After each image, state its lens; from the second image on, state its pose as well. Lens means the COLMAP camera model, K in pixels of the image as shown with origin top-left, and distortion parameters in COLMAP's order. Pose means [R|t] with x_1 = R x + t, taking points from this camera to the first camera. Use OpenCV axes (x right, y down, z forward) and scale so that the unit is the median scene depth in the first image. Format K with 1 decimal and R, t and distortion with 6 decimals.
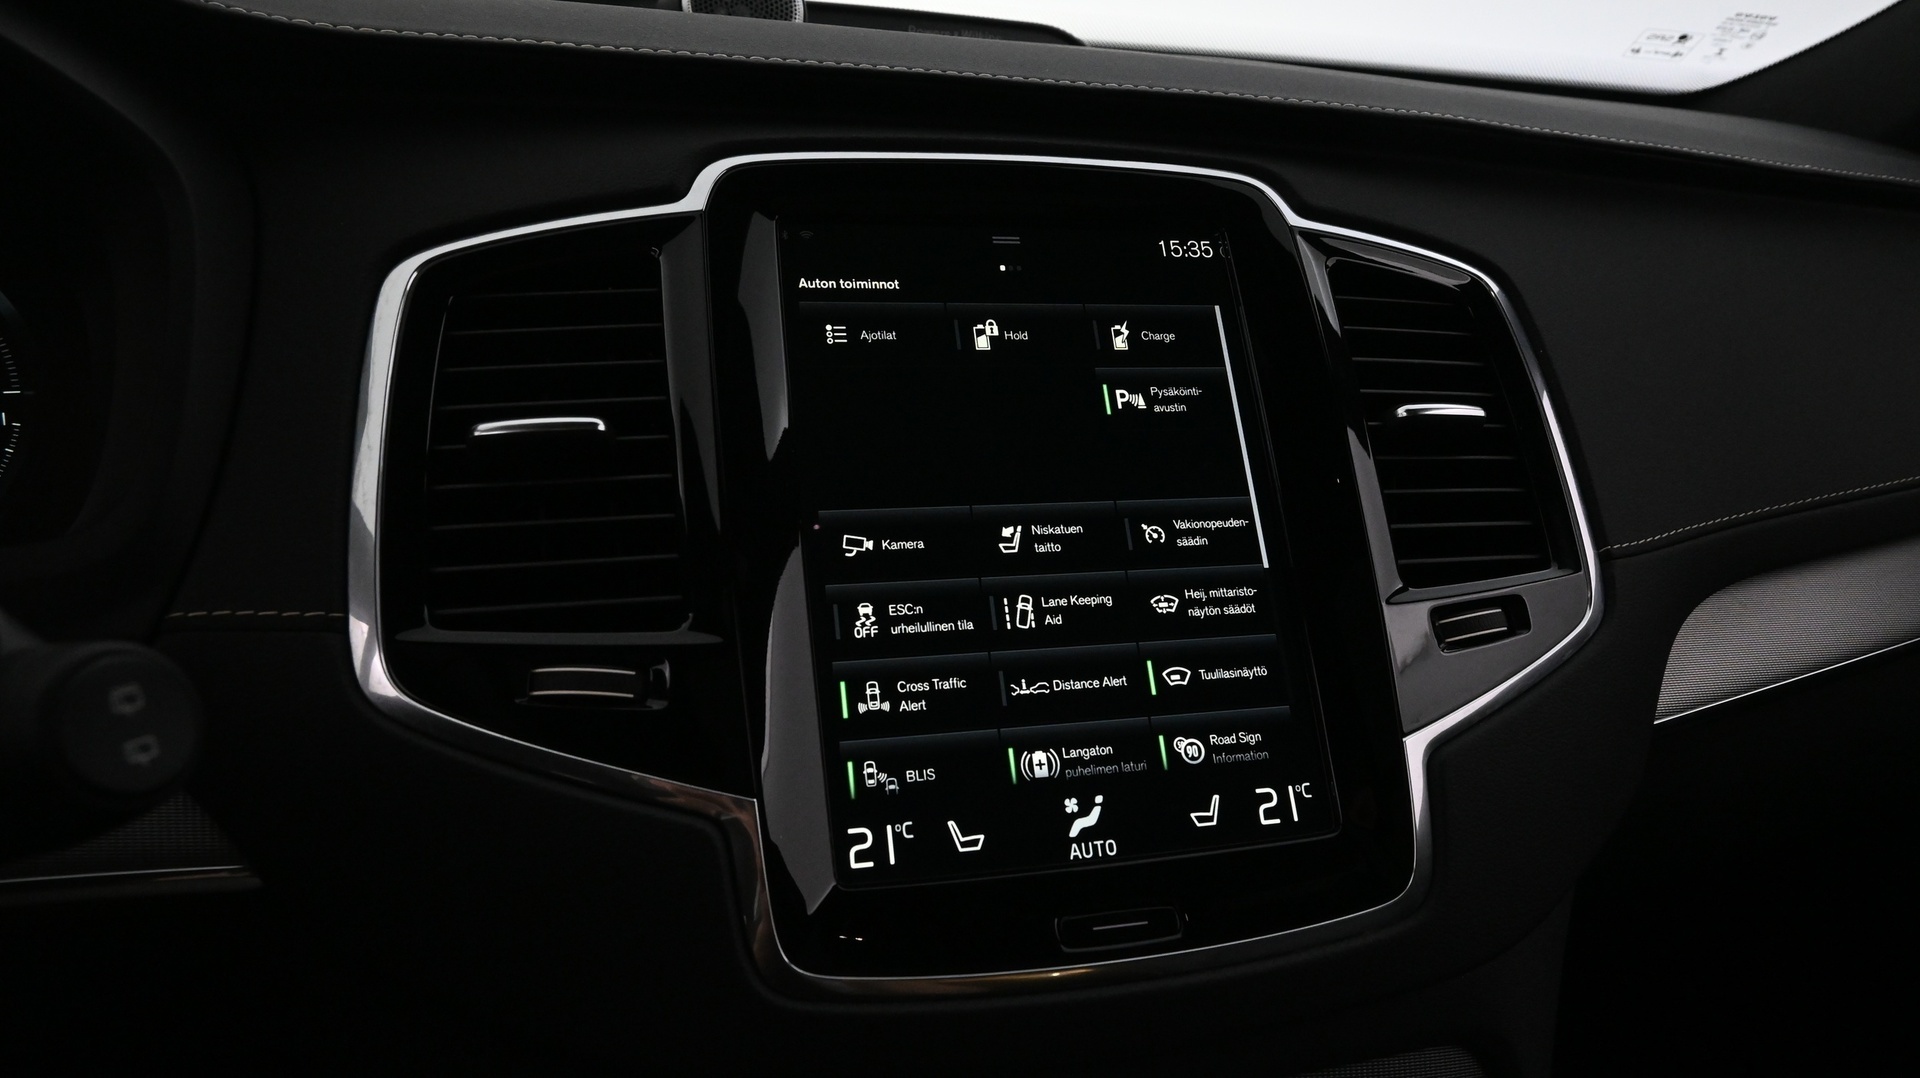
lens RADIAL K [[1325.8, 0, 960.0], [0, 1325.8, 539.0], [0, 0, 1]] dist [-0.001016, 0.000988]
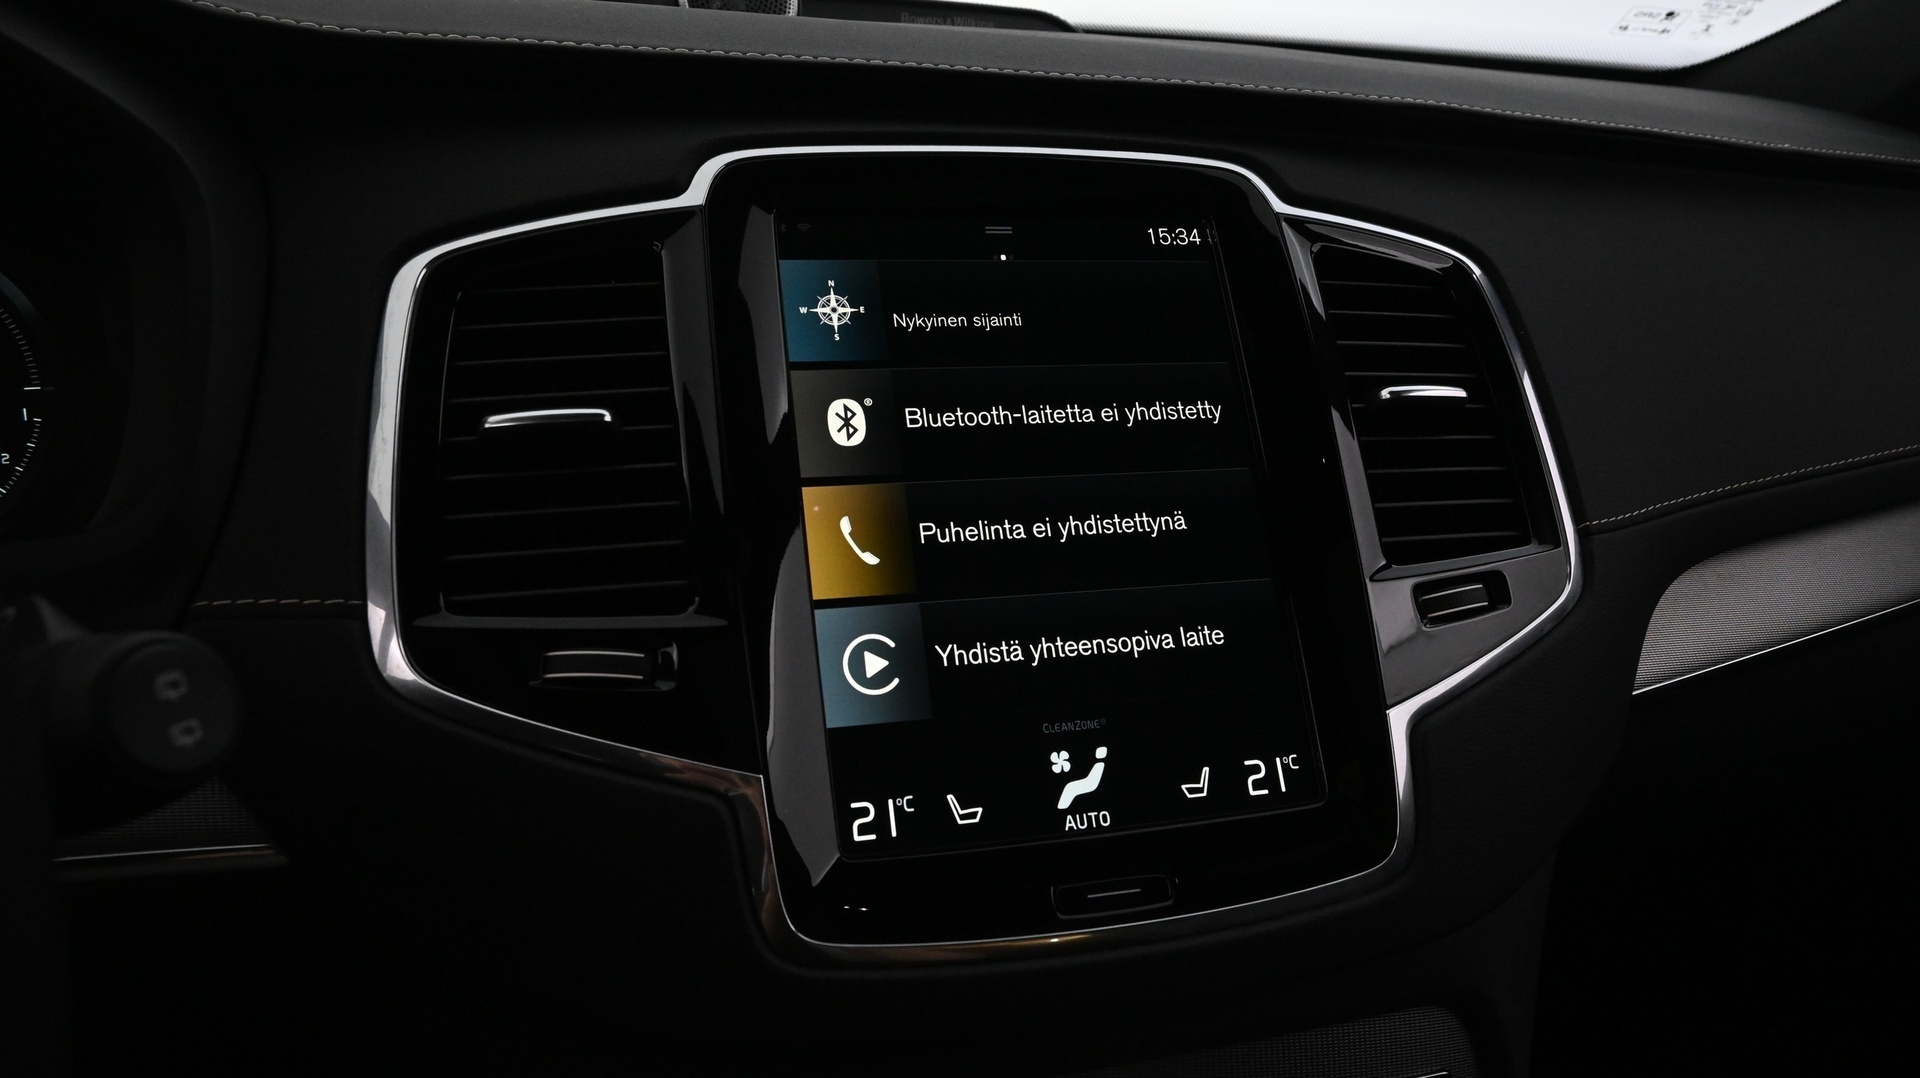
lens RADIAL K [[1326.5, 0, 960.0], [0, 1326.5, 539.0], [0, 0, 1]] dist [-0.000467, -0.000192]
pose [[0.999949, -0.010091, 0.000489, 0.002249], [0.010082, 0.999813, 0.016530, -0.003940], [-0.000656, -0.016524, 0.999863, -0.031279]]
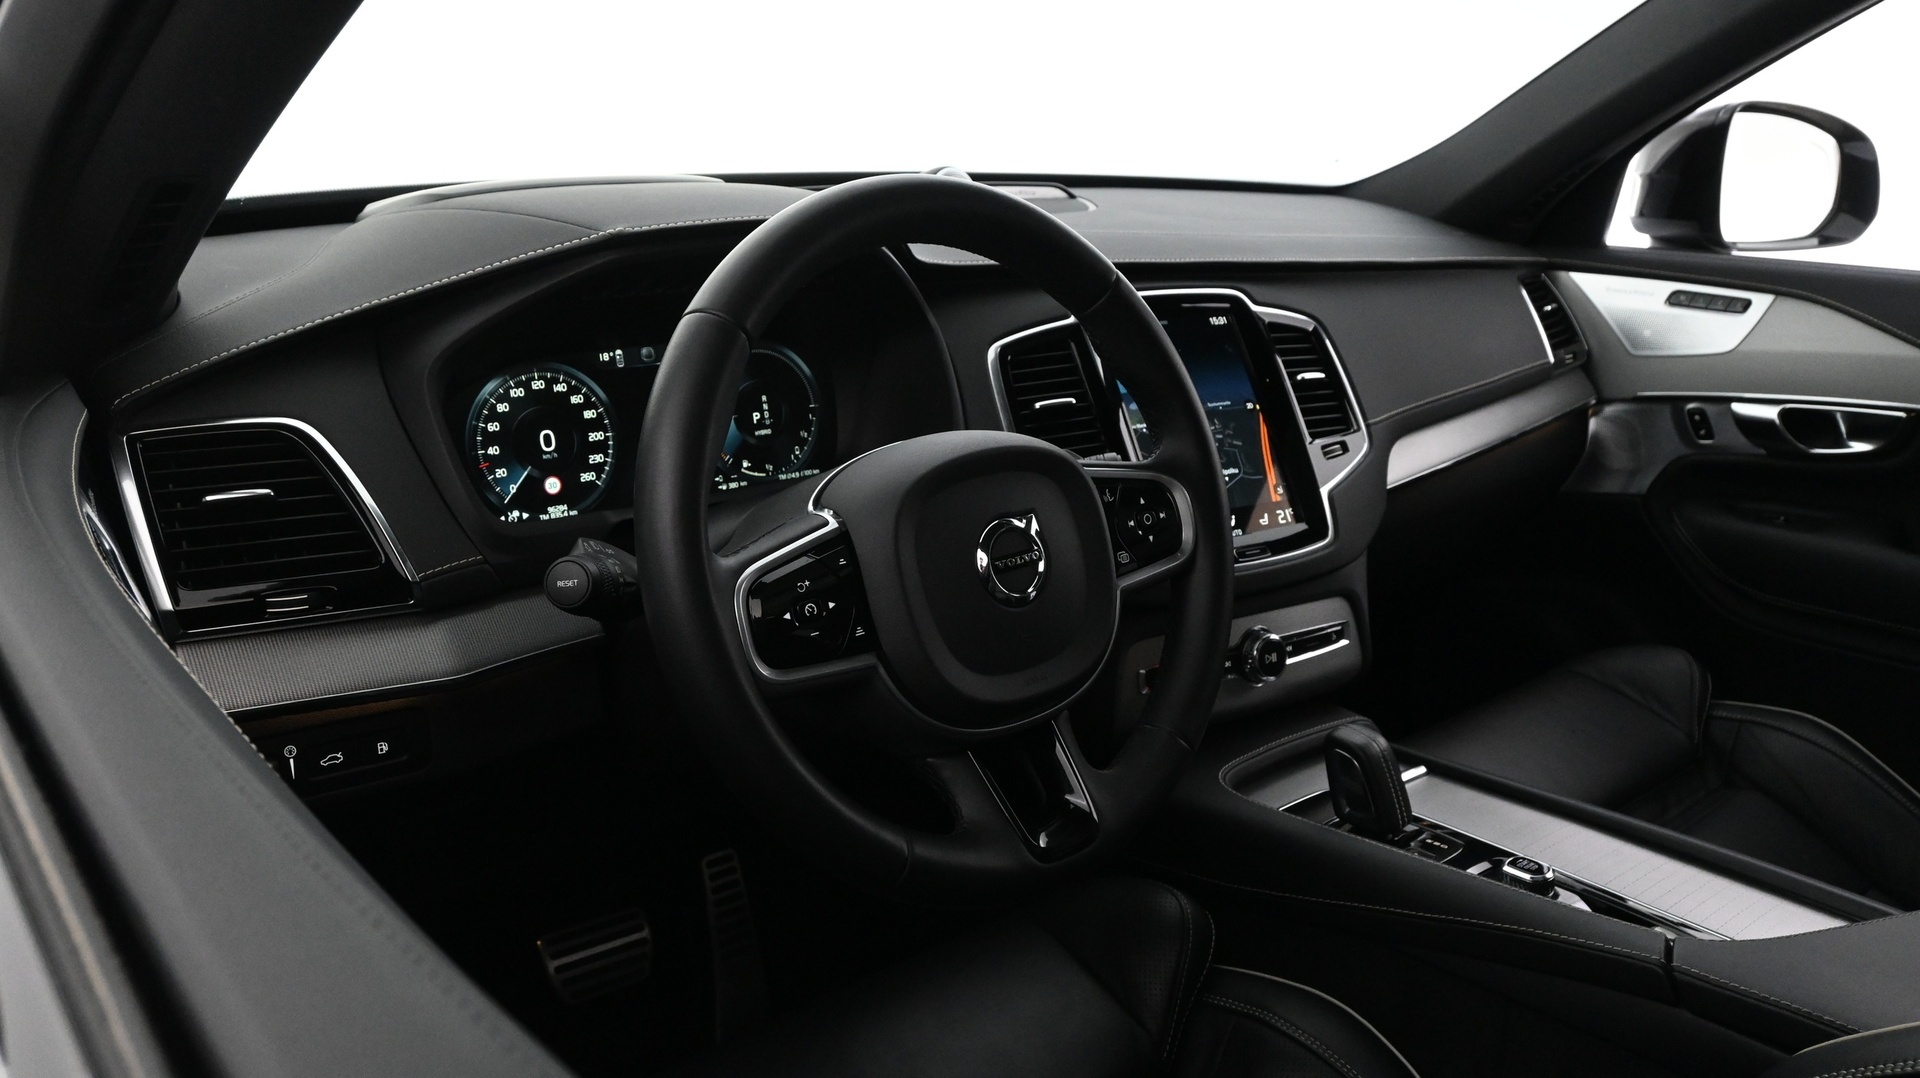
lens RADIAL K [[1425.9, 0, 960.0], [0, 1425.9, 539.0], [0, 0, 1]] dist [-0.008843, -0.003947]
pose [[0.955470, -0.097534, 0.278503, -1.261580], [0.093553, 0.995232, 0.027582, 0.095044], [-0.279865, -0.000299, 0.960039, -1.725626]]
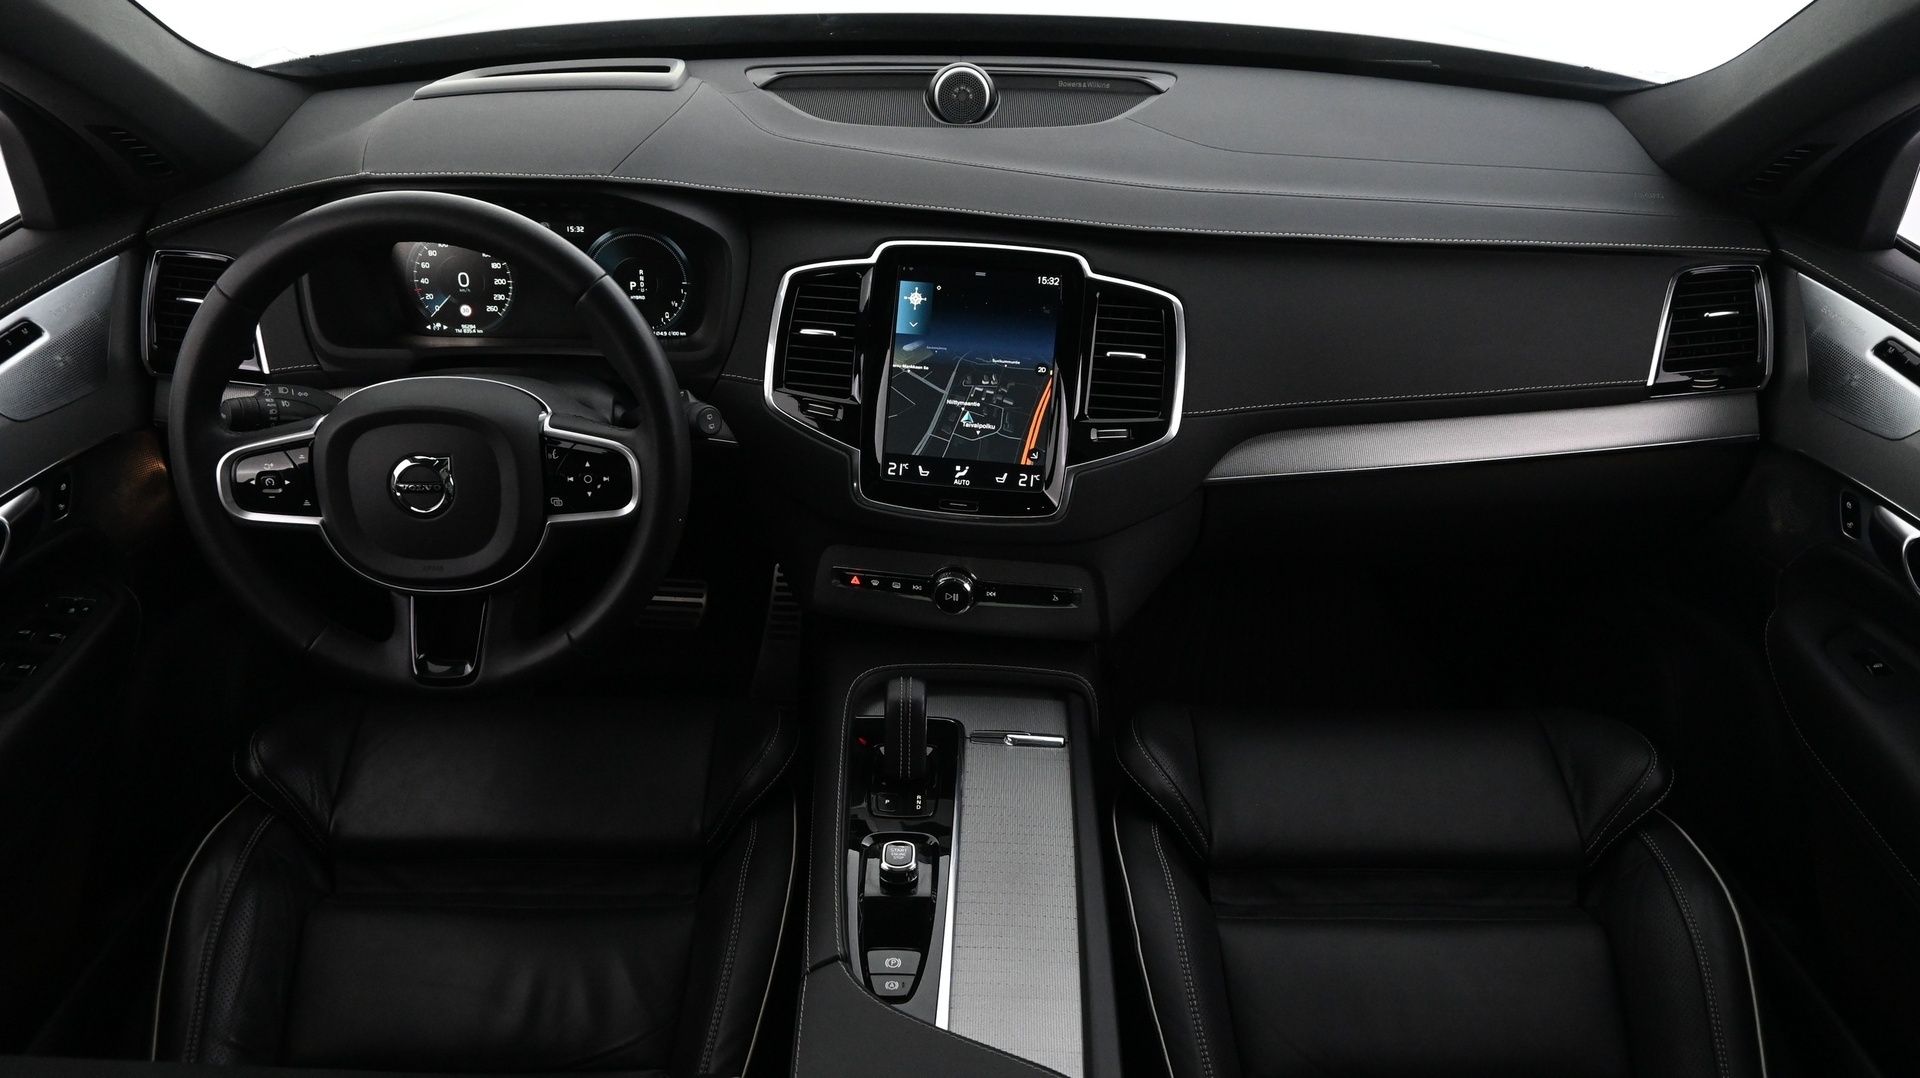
lens RADIAL K [[1326.5, 0, 960.0], [0, 1326.5, 539.0], [0, 0, 1]] dist [-0.000467, -0.000192]
pose [[0.918629, 0.202600, -0.339226, 1.142688], [-0.093731, 0.945768, 0.311027, -0.603066], [0.383843, -0.253922, 0.887800, -1.800592]]
